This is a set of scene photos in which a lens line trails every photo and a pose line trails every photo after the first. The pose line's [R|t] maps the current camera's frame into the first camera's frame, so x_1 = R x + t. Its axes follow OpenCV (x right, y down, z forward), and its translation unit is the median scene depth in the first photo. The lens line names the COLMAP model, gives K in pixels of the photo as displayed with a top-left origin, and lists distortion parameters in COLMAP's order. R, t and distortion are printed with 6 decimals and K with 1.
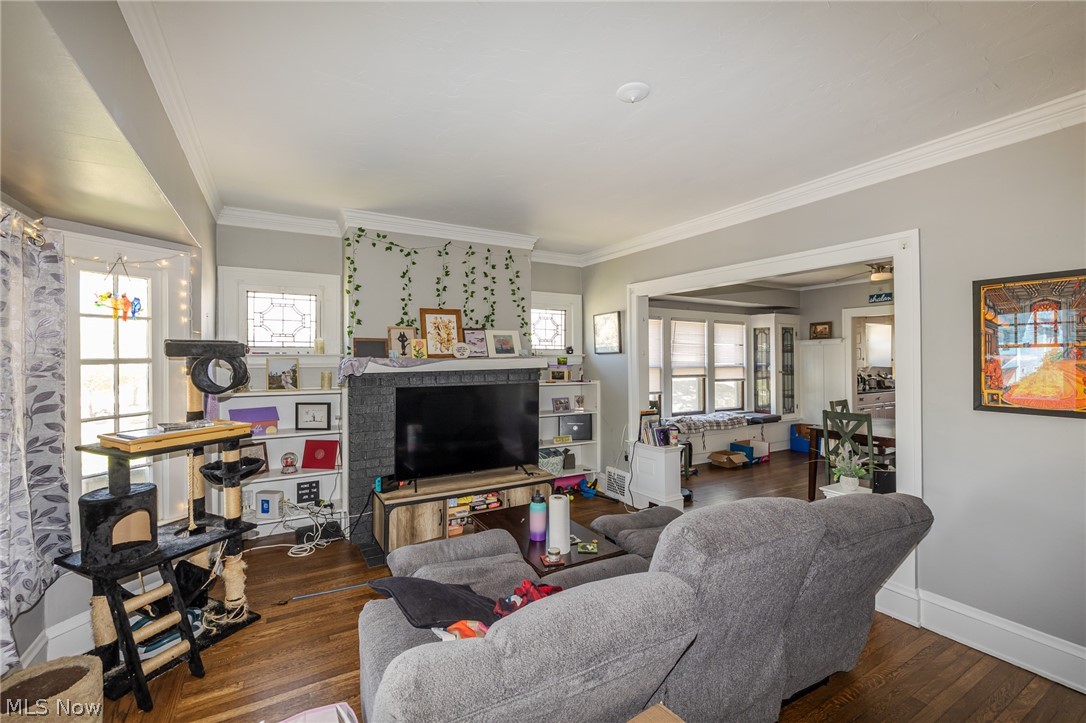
lens RADIAL K [[456.0, 0, 538.5], [0, 456.0, 357.1], [0, 0, 1]] dist [0.000361, 0.000112]
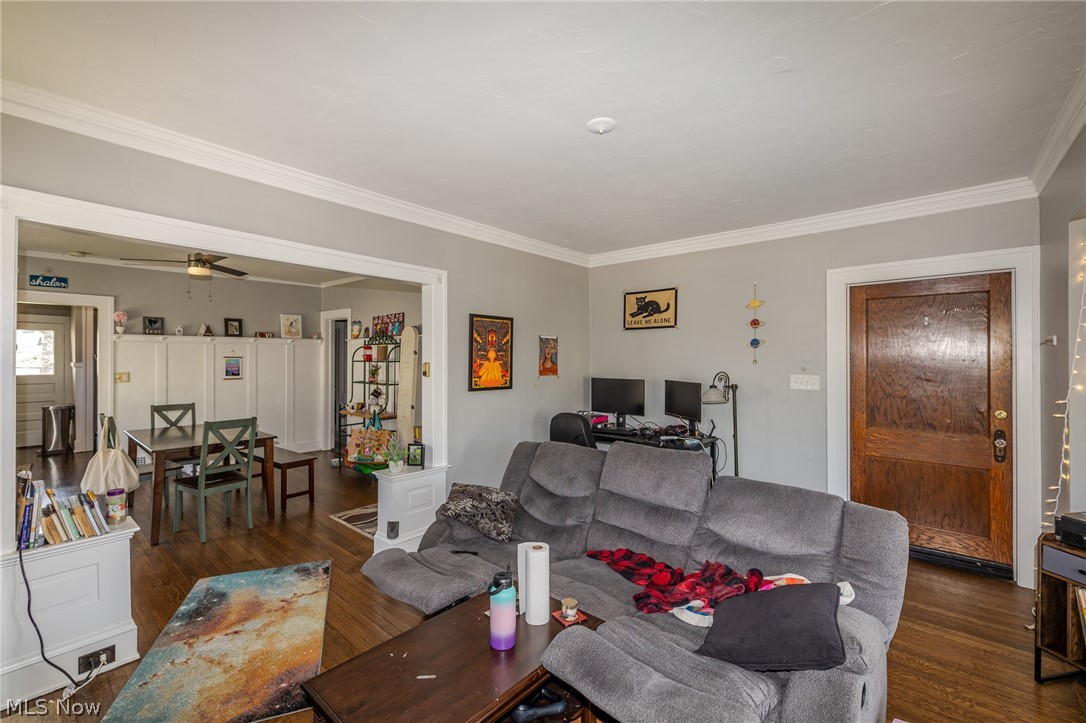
lens RADIAL K [[456.0, 0, 538.5], [0, 456.0, 357.1], [0, 0, 1]] dist [0.000361, 0.000112]
pose [[-0.334109, 0.008653, 0.942495, -0.392069], [-0.003845, 0.999937, -0.010543, 0.003893], [-0.942527, -0.007147, -0.334054, 0.752692]]
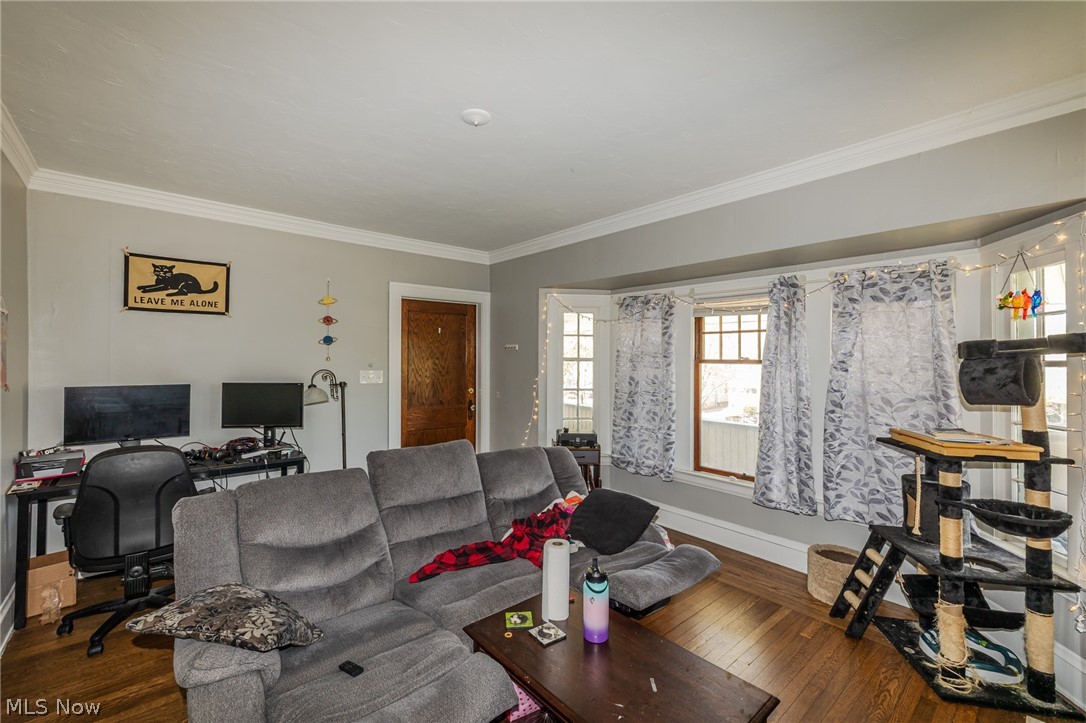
lens RADIAL K [[456.0, 0, 538.5], [0, 456.0, 357.1], [0, 0, 1]] dist [0.000361, 0.000112]
pose [[-0.981942, -0.003301, -0.189153, 0.130351], [-0.002501, 0.999987, -0.004467, 0.001243], [0.189166, -0.003913, -0.981937, 1.039576]]
